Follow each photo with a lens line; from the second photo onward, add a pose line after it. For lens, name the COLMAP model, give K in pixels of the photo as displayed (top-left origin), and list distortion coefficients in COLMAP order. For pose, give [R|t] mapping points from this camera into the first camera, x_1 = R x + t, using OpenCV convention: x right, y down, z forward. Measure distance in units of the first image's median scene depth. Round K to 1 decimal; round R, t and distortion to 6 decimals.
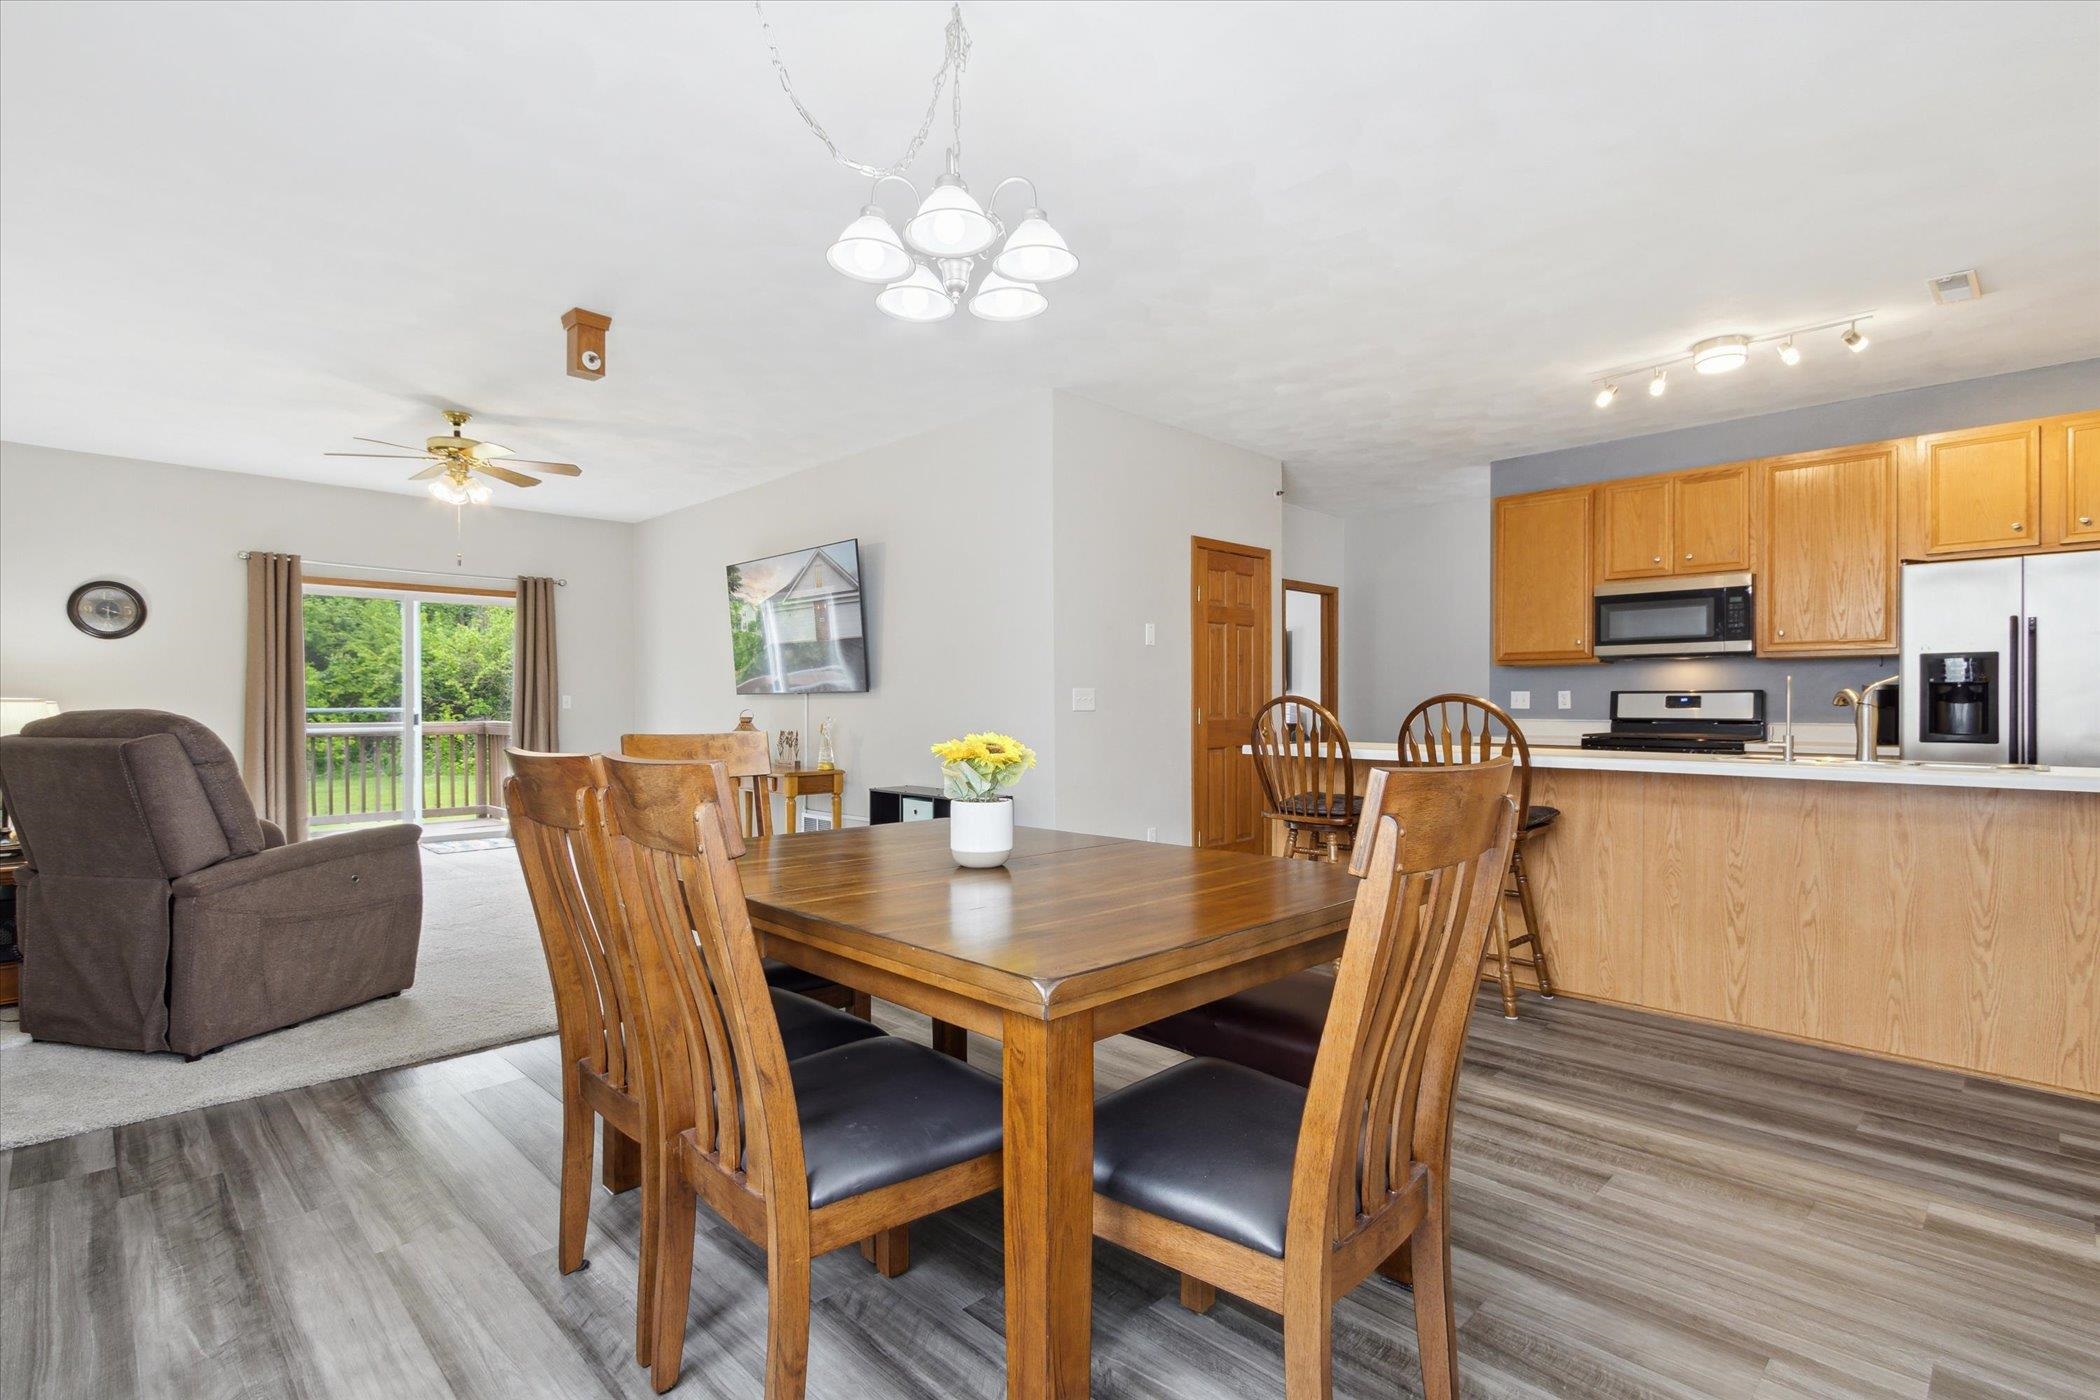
lens RADIAL K [[1003.4, 0, 1041.5], [0, 1003.4, 706.2], [0, 0, 1]] dist [0.010301, -0.002502]
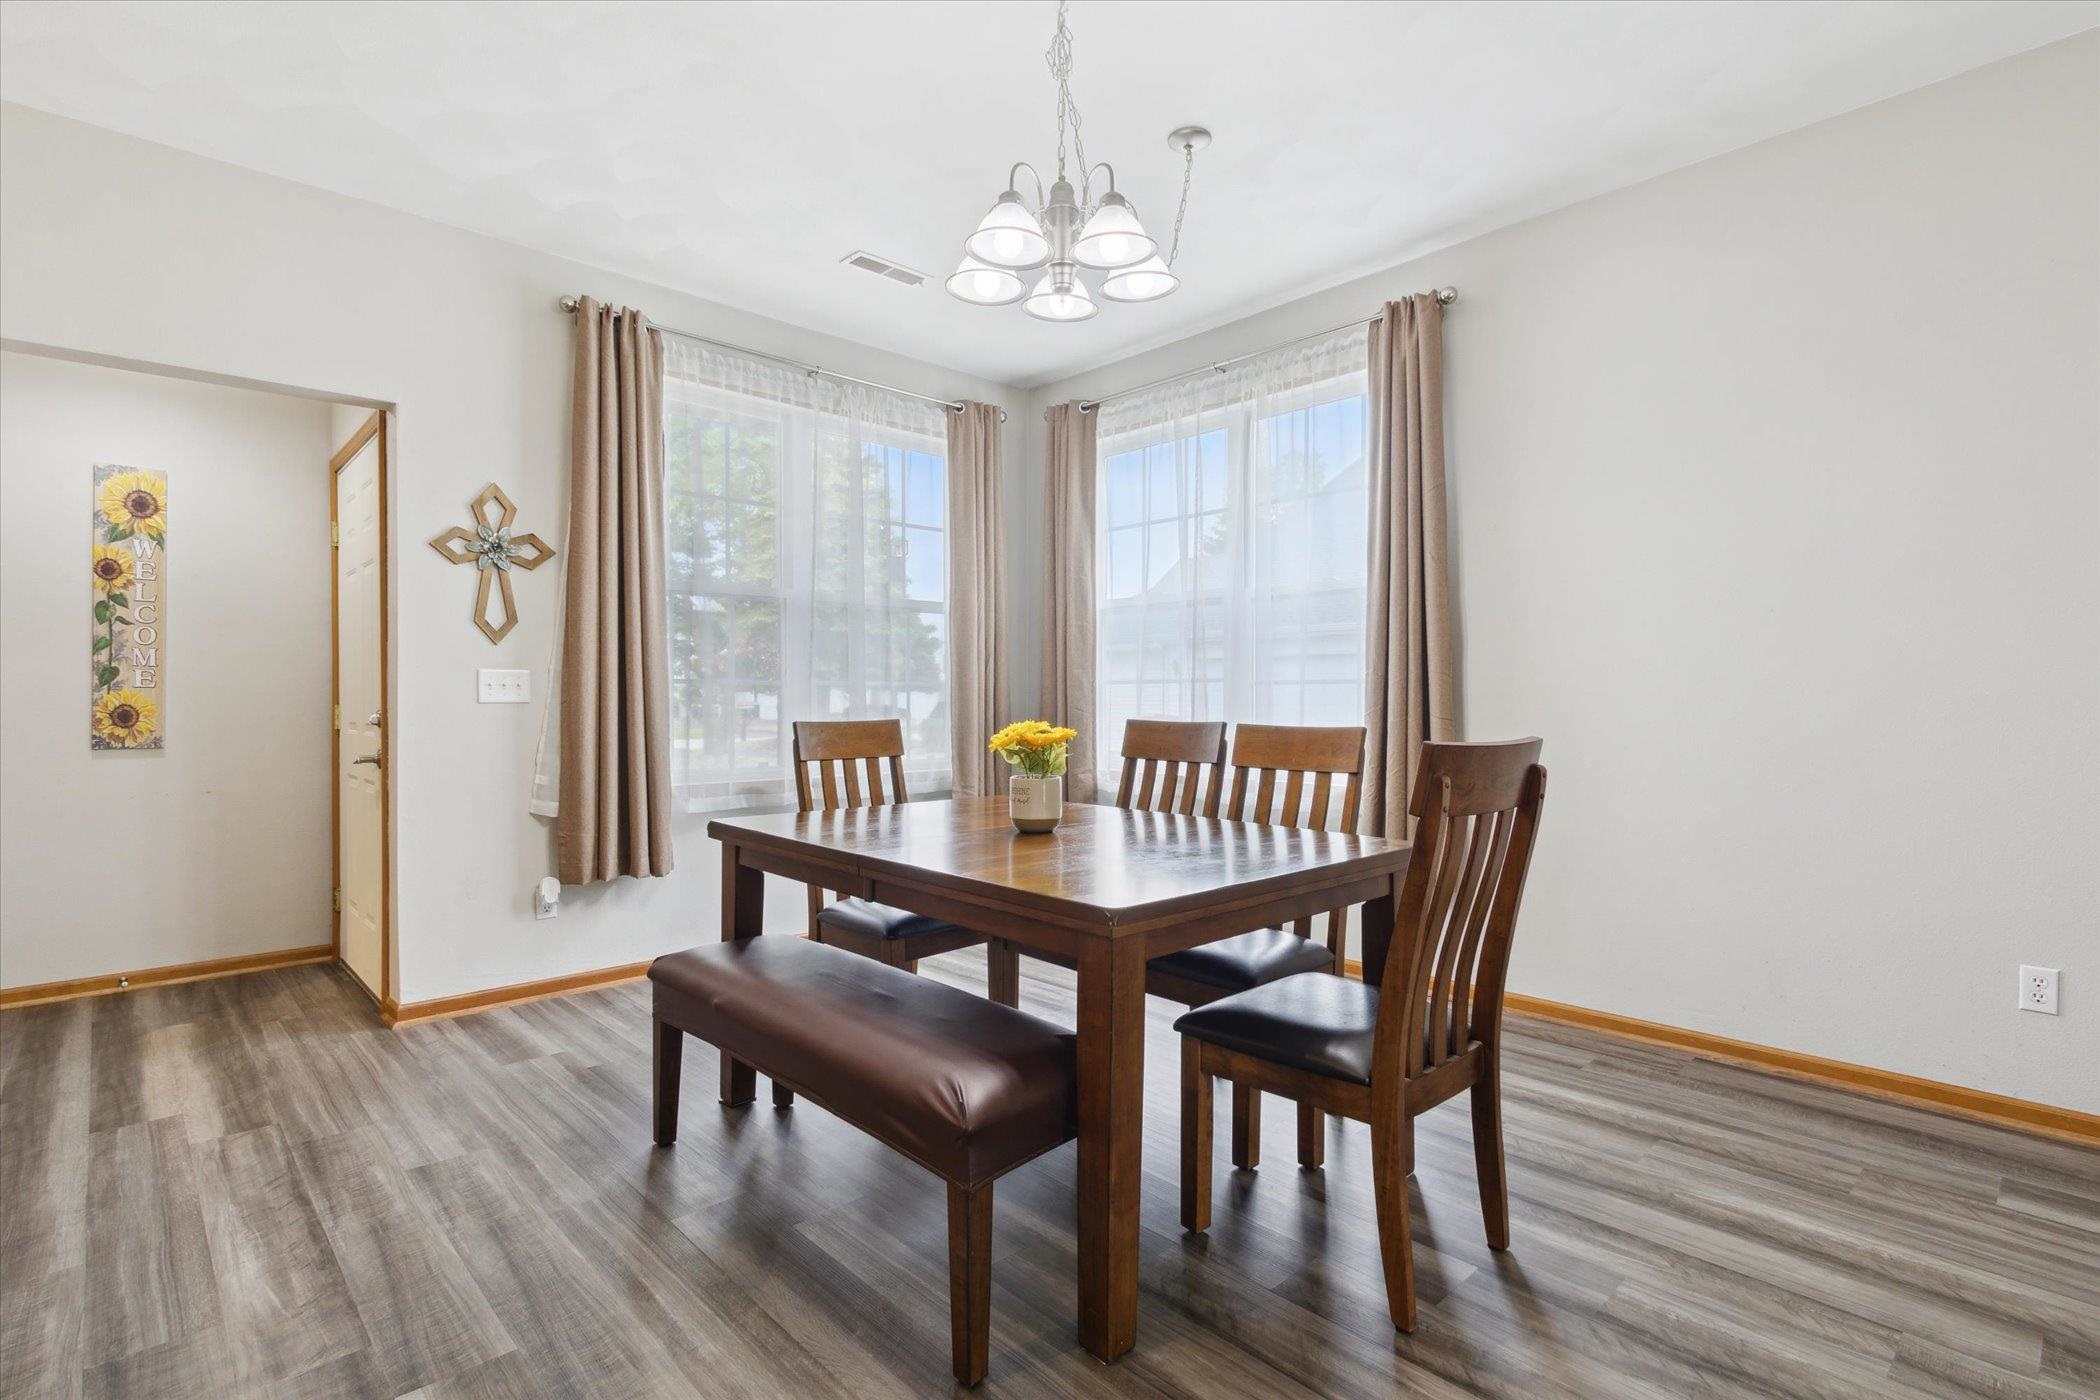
lens RADIAL K [[1003.4, 0, 1053.1], [0, 1003.4, 699.7], [0, 0, 1]] dist [0.010301, -0.002502]
pose [[-0.999734, 0.002384, 0.022950, -0.036524], [0.002500, 0.999984, 0.005062, -0.001274], [-0.022938, 0.005118, -0.999724, 0.779807]]
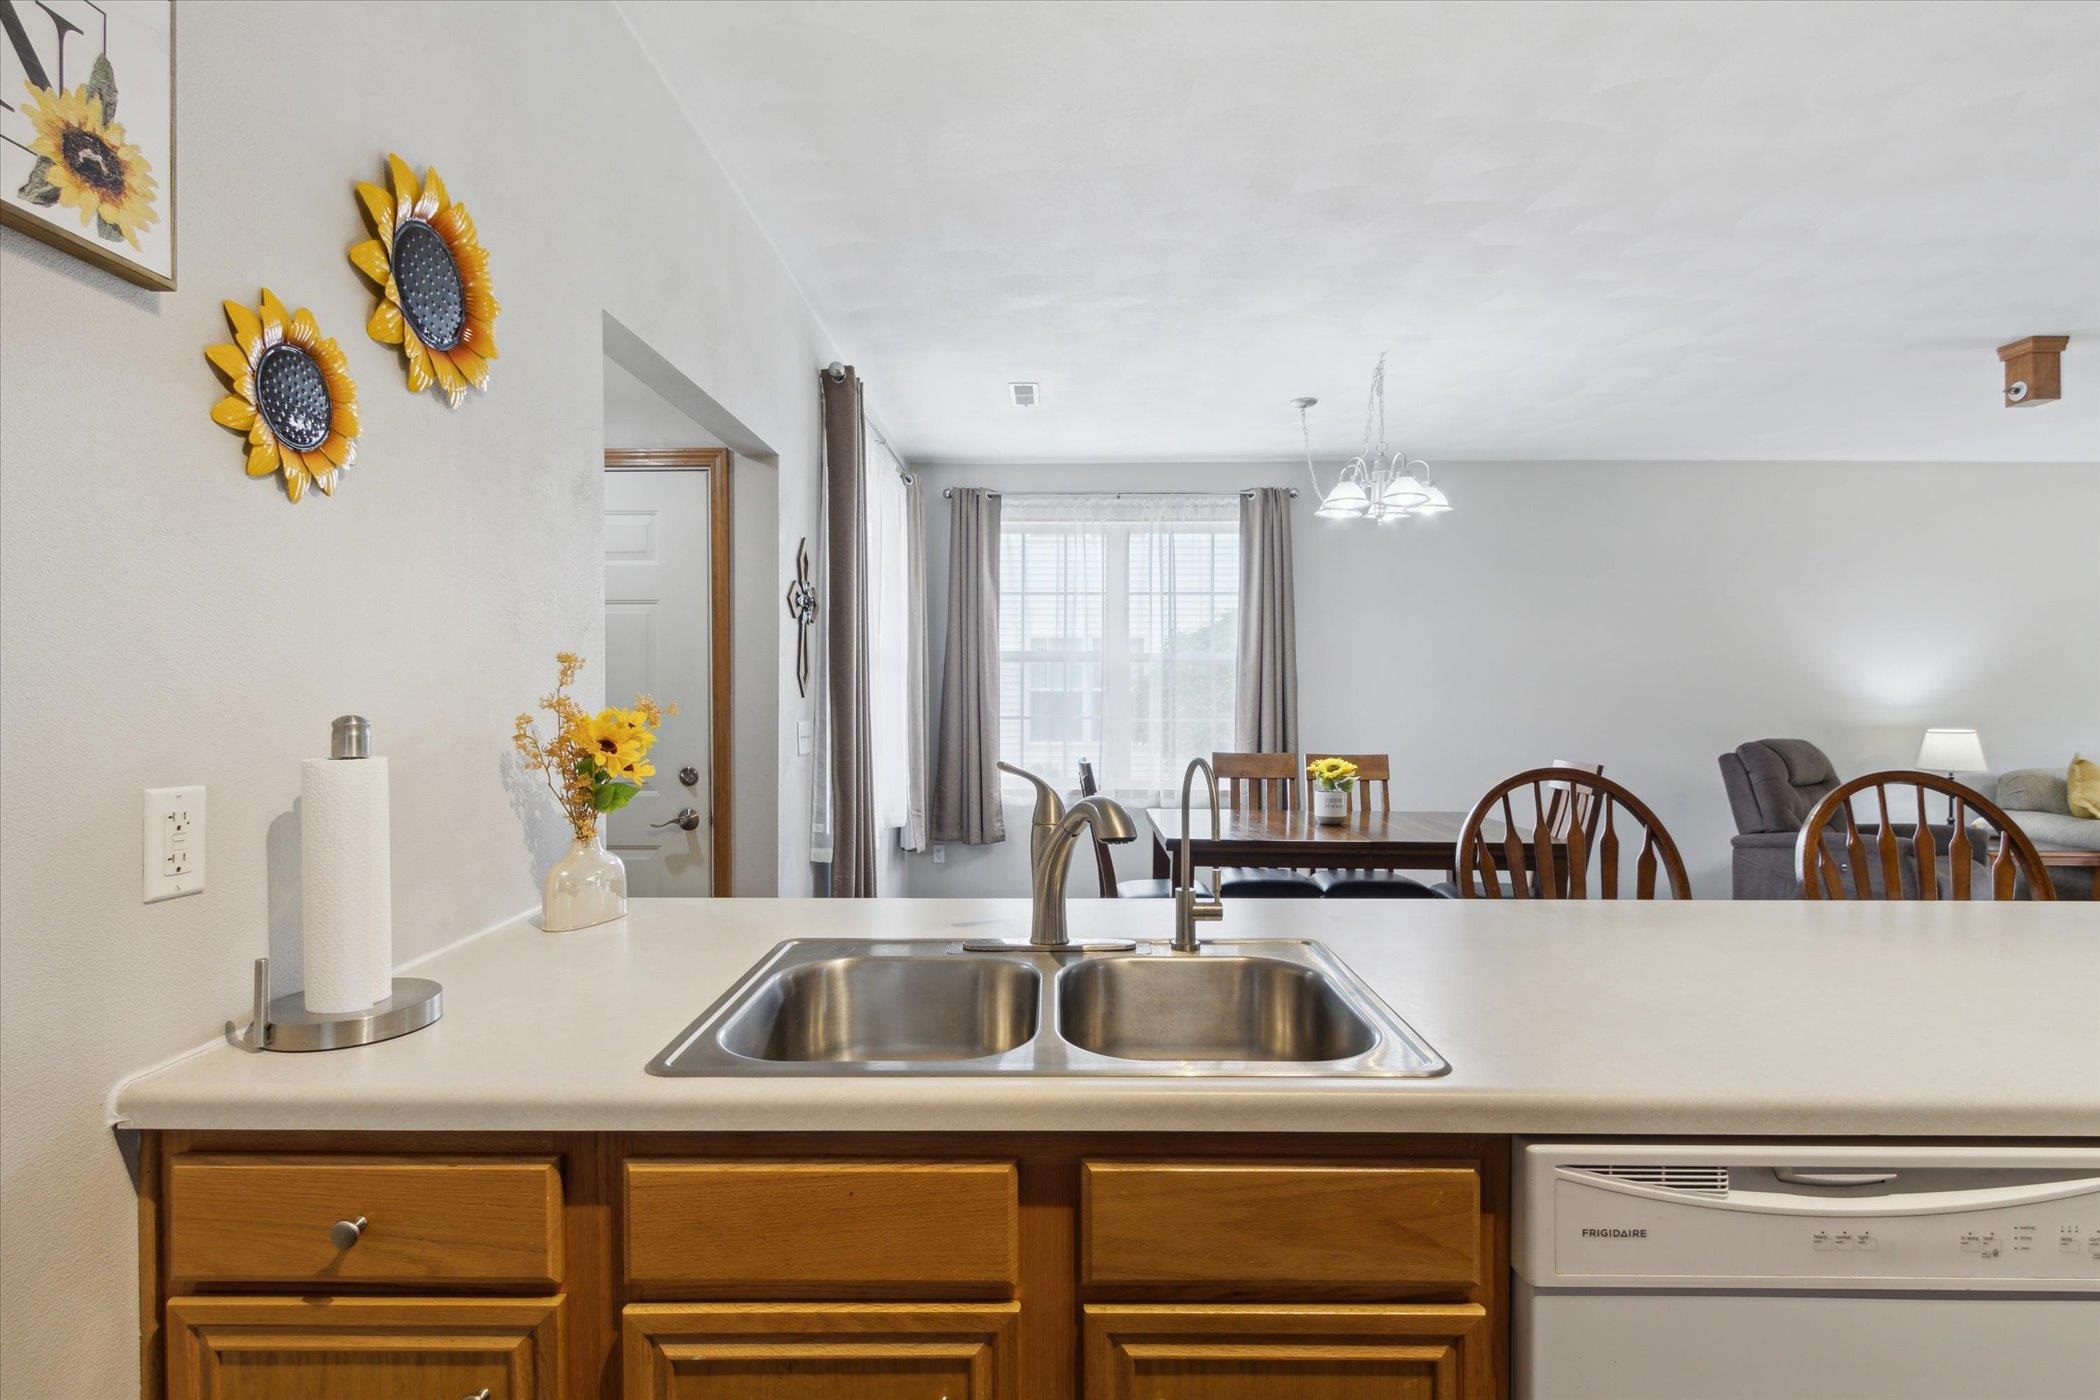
lens RADIAL K [[1003.4, 0, 1050.3], [0, 1003.4, 705.4], [0, 0, 1]] dist [0.010301, -0.002502]
pose [[-0.713356, 0.000698, -0.700802, 0.619406], [-0.003216, 0.999986, 0.004269, -0.030165], [0.700795, 0.005299, -0.713343, 0.724210]]
